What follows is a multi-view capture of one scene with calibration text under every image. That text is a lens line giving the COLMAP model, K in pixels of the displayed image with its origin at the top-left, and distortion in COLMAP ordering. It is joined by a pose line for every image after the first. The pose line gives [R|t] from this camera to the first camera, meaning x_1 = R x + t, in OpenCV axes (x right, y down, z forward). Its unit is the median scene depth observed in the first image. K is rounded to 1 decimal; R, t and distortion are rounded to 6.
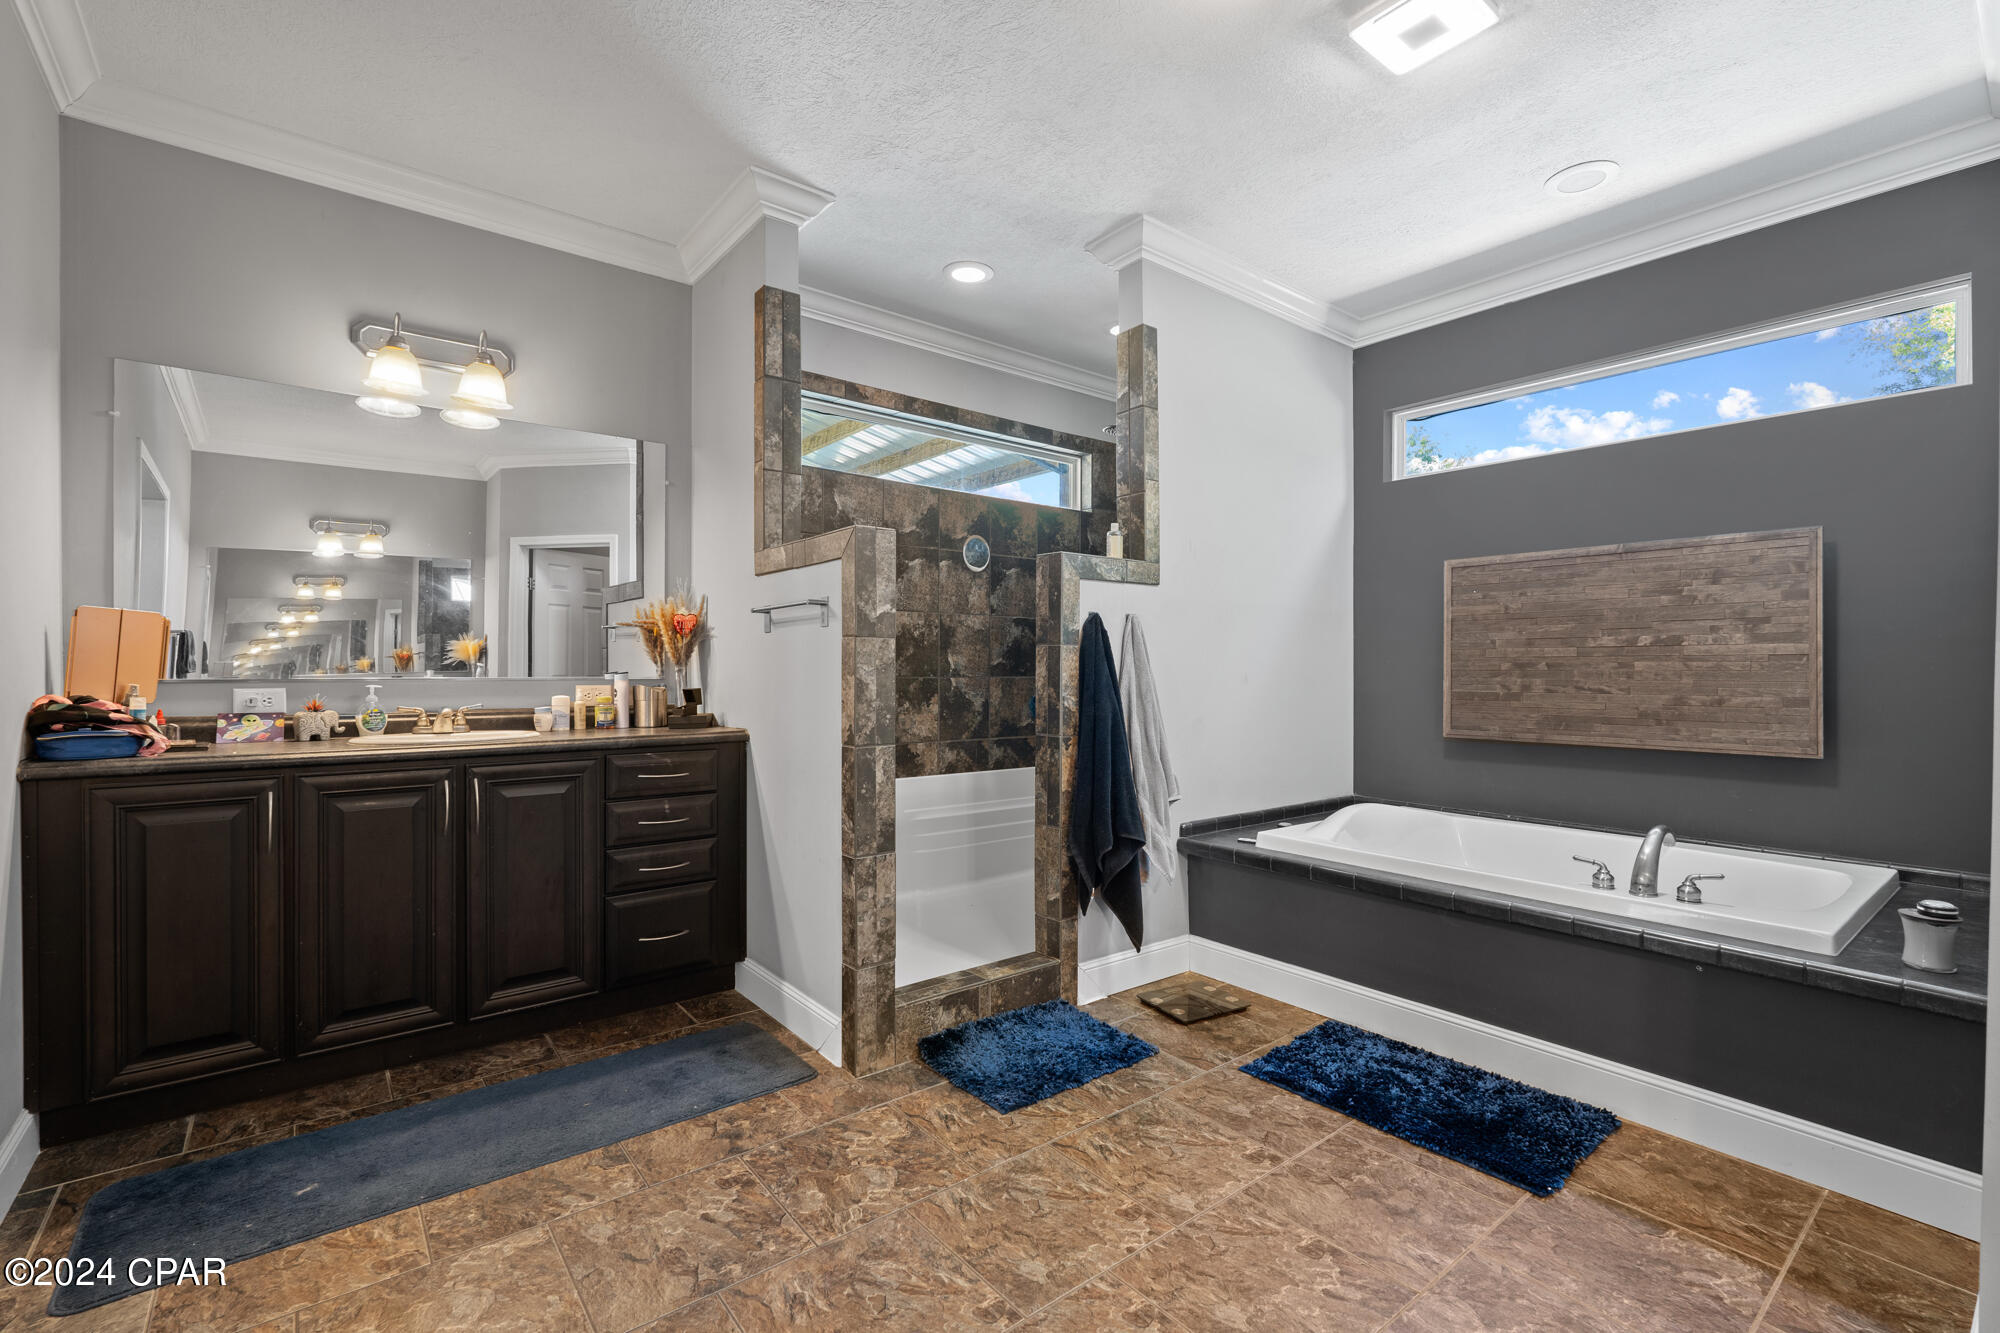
lens RADIAL K [[877.9, 0, 1006.6], [0, 877.9, 668.9], [0, 0, 1]] dist [-0.007278, 0.000606]
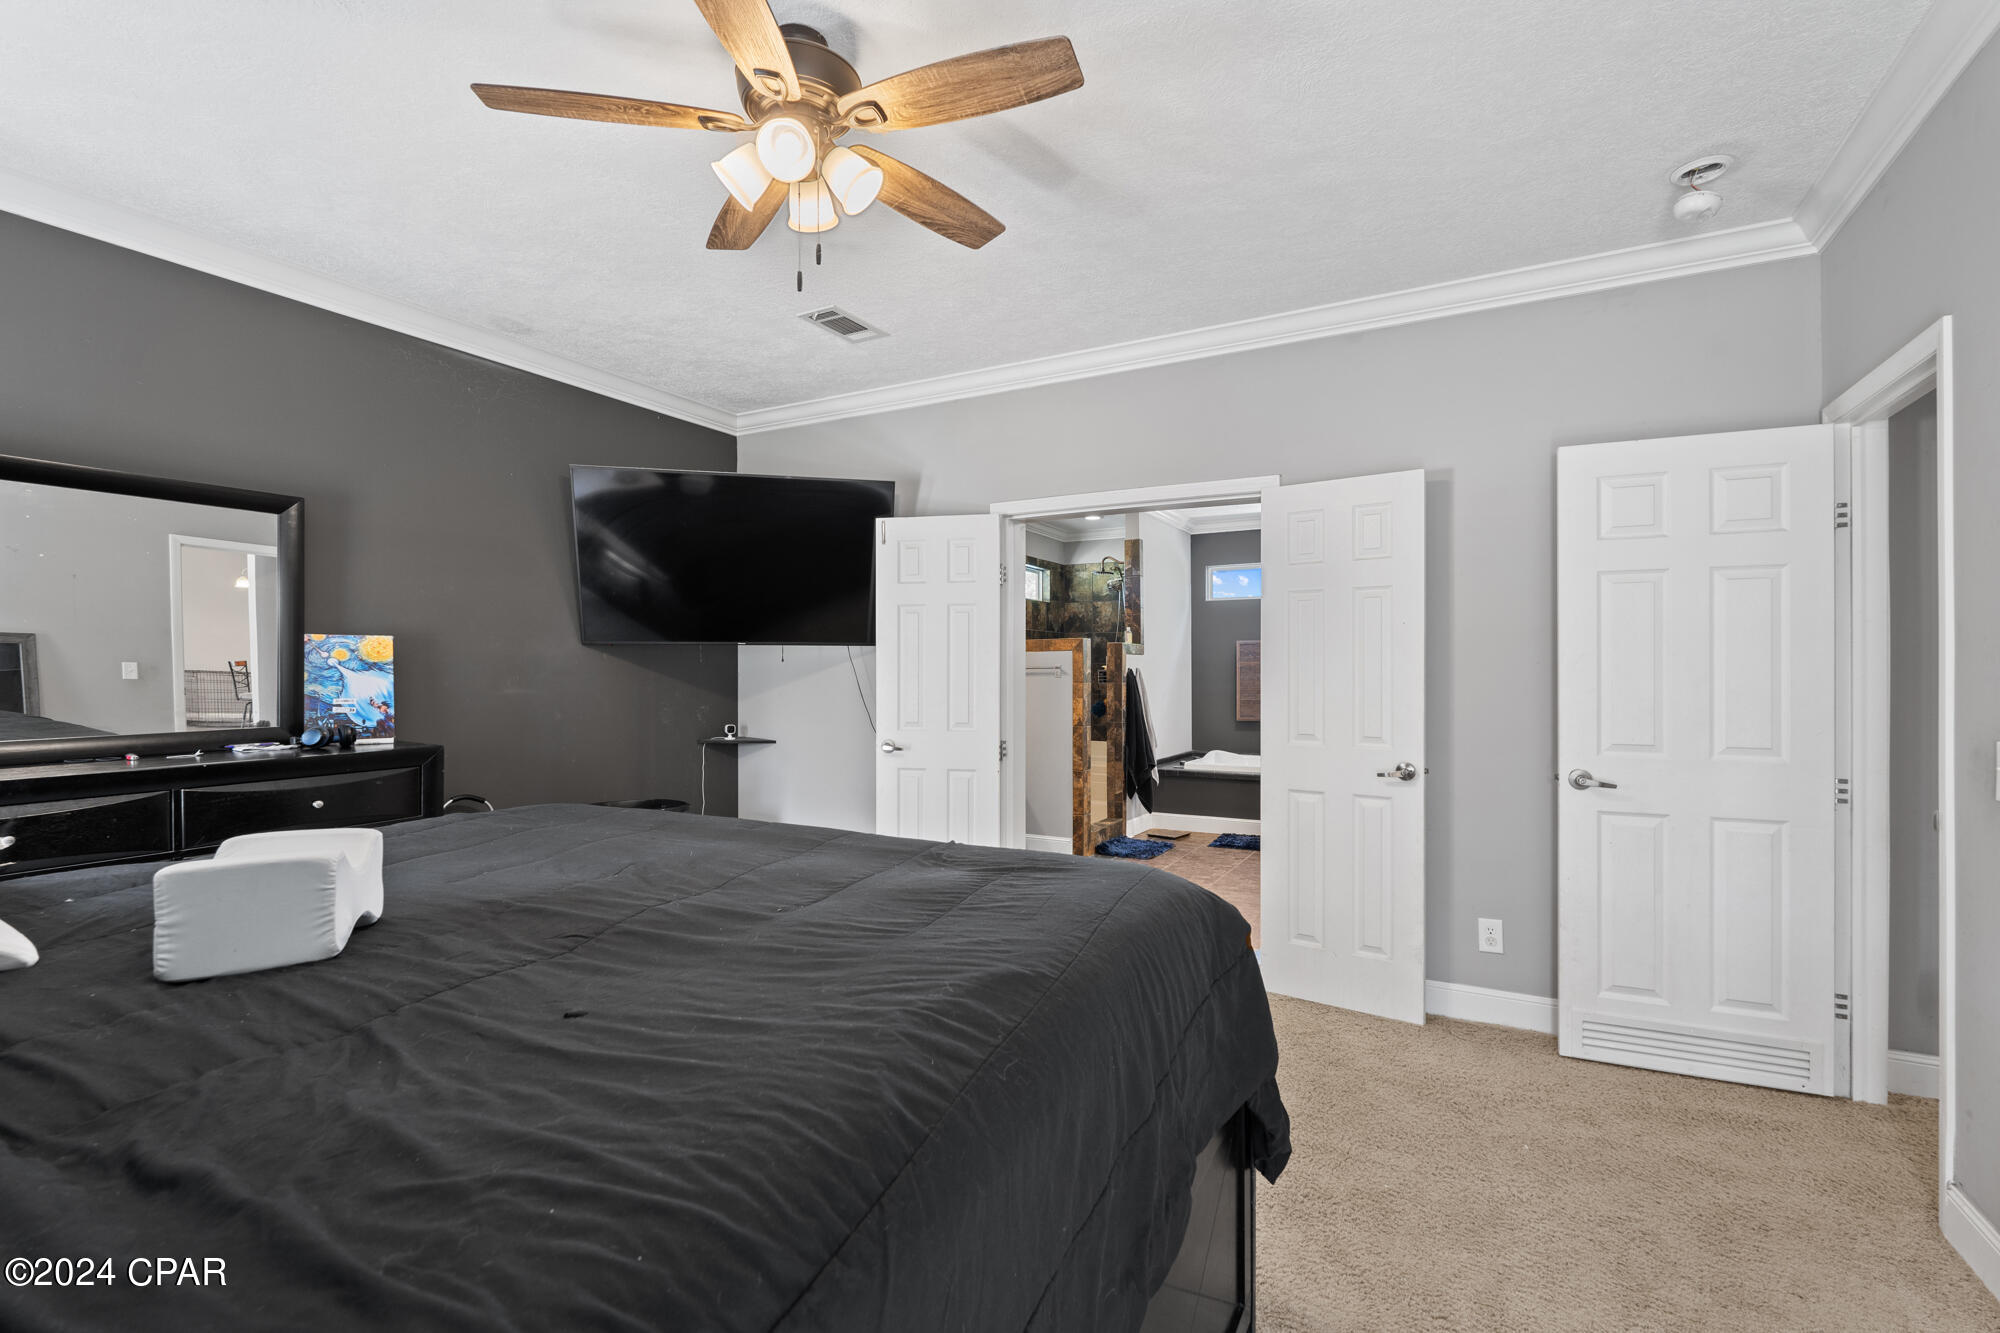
lens RADIAL K [[885.8, 0, 1006.3], [0, 885.8, 665.0], [0, 0, 1]] dist [-0.007794, 0.000103]
pose [[0.921732, 0.000520, 0.387827, -1.148048], [0.004506, 0.999917, -0.012048, -0.048563], [-0.387801, 0.012853, 0.921653, -1.056596]]
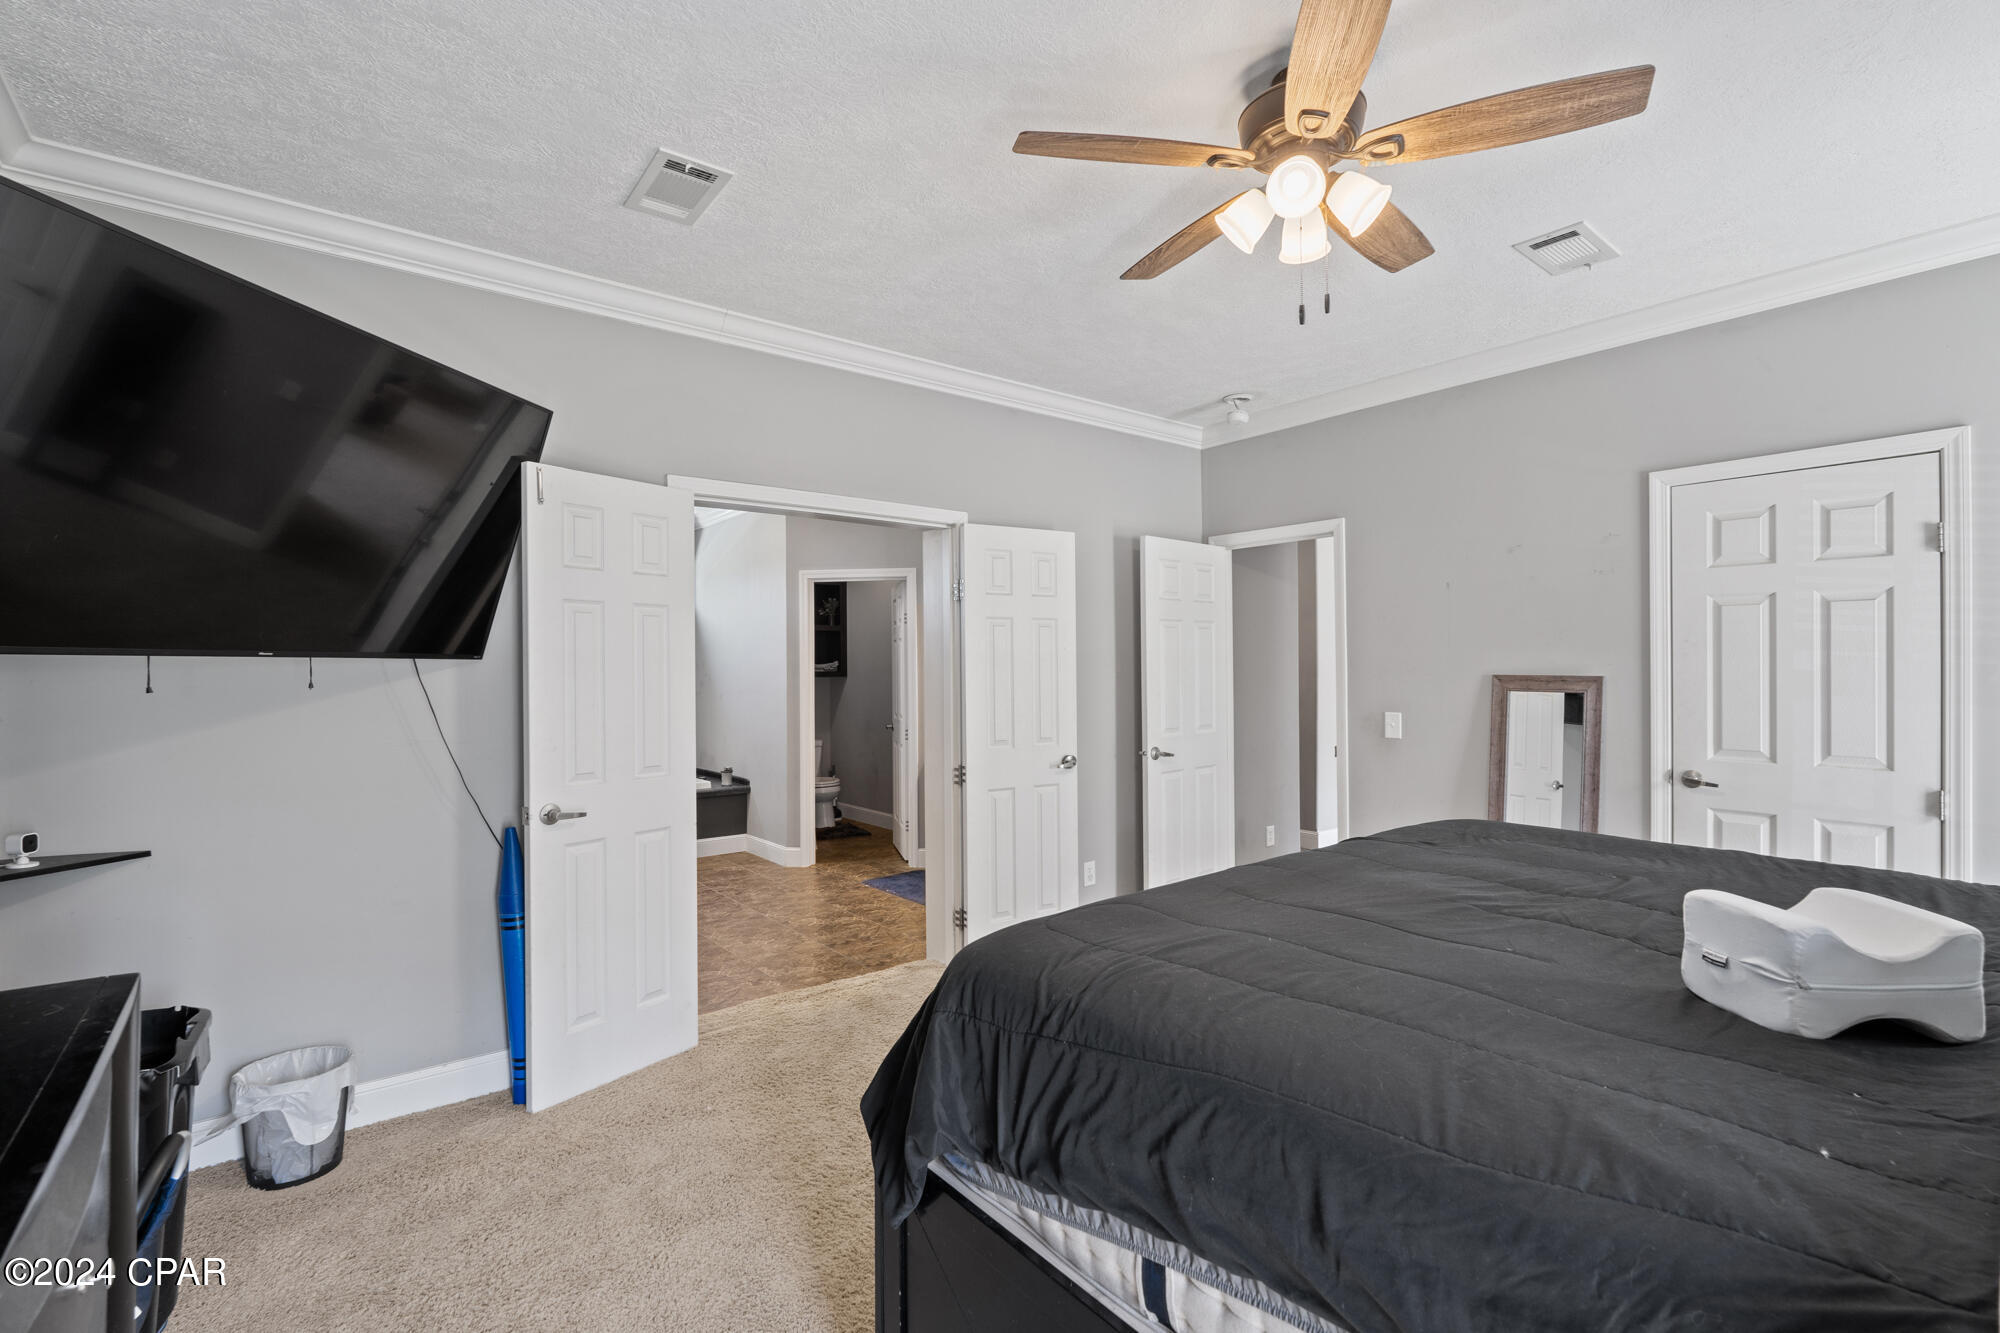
lens RADIAL K [[877.9, 0, 1006.6], [0, 877.9, 668.9], [0, 0, 1]] dist [-0.007278, 0.000606]
pose [[-0.000199, -0.002492, 0.999997, -1.711341], [0.017569, 0.999843, 0.002495, -0.084741], [-0.999846, 0.017569, -0.000155, -0.112344]]
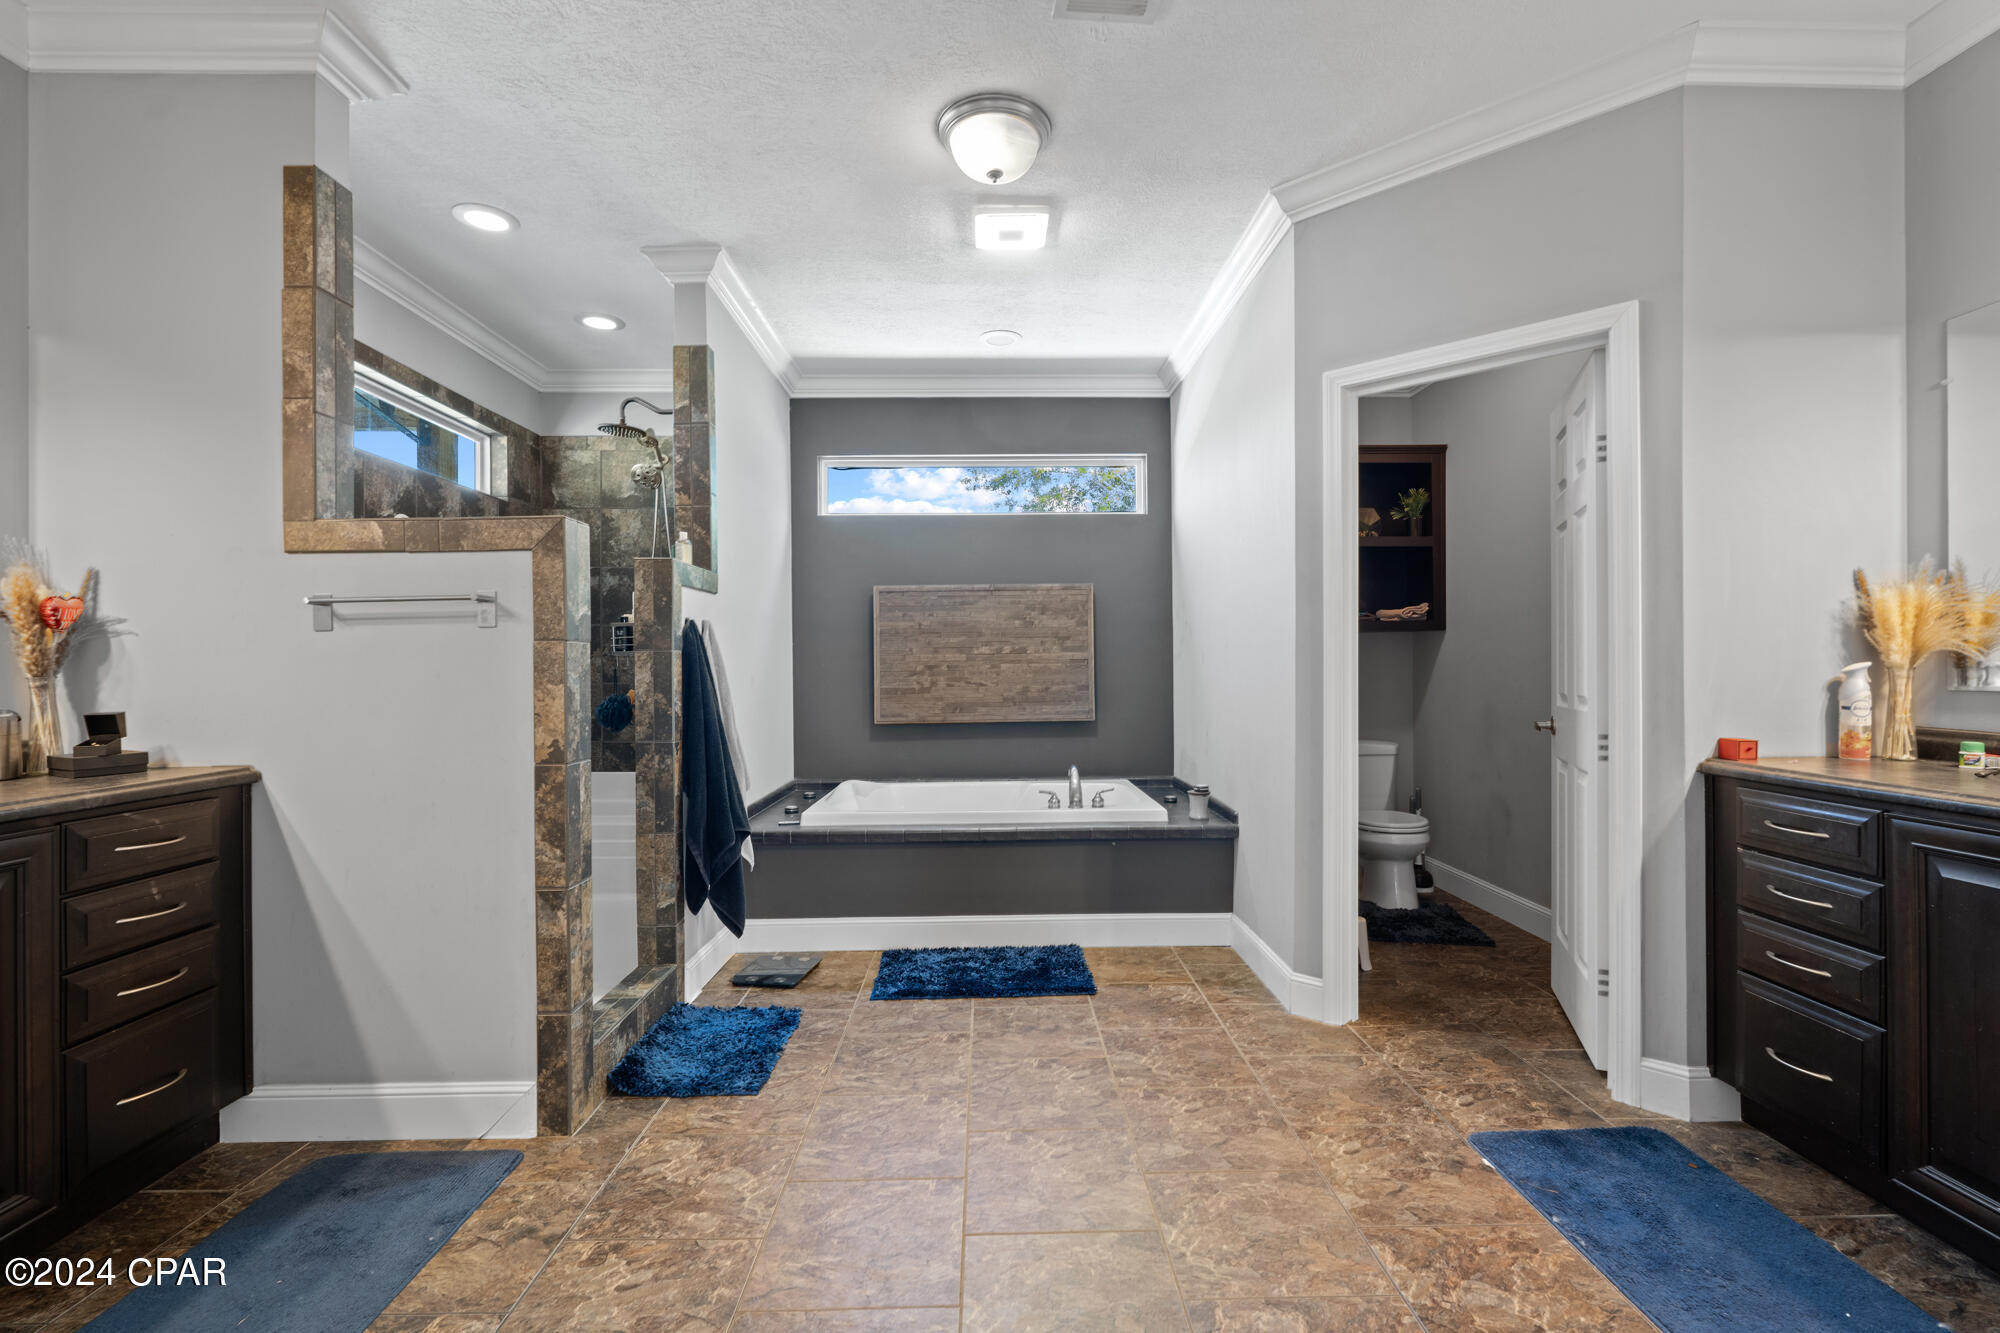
lens RADIAL K [[885.8, 0, 1006.3], [0, 885.8, 665.0], [0, 0, 1]] dist [-0.007794, 0.000103]
pose [[0.607533, -0.006418, 0.794269, -0.519956], [0.013283, 0.999910, -0.002081, -0.003477], [-0.794183, 0.011815, 0.607563, 0.083251]]
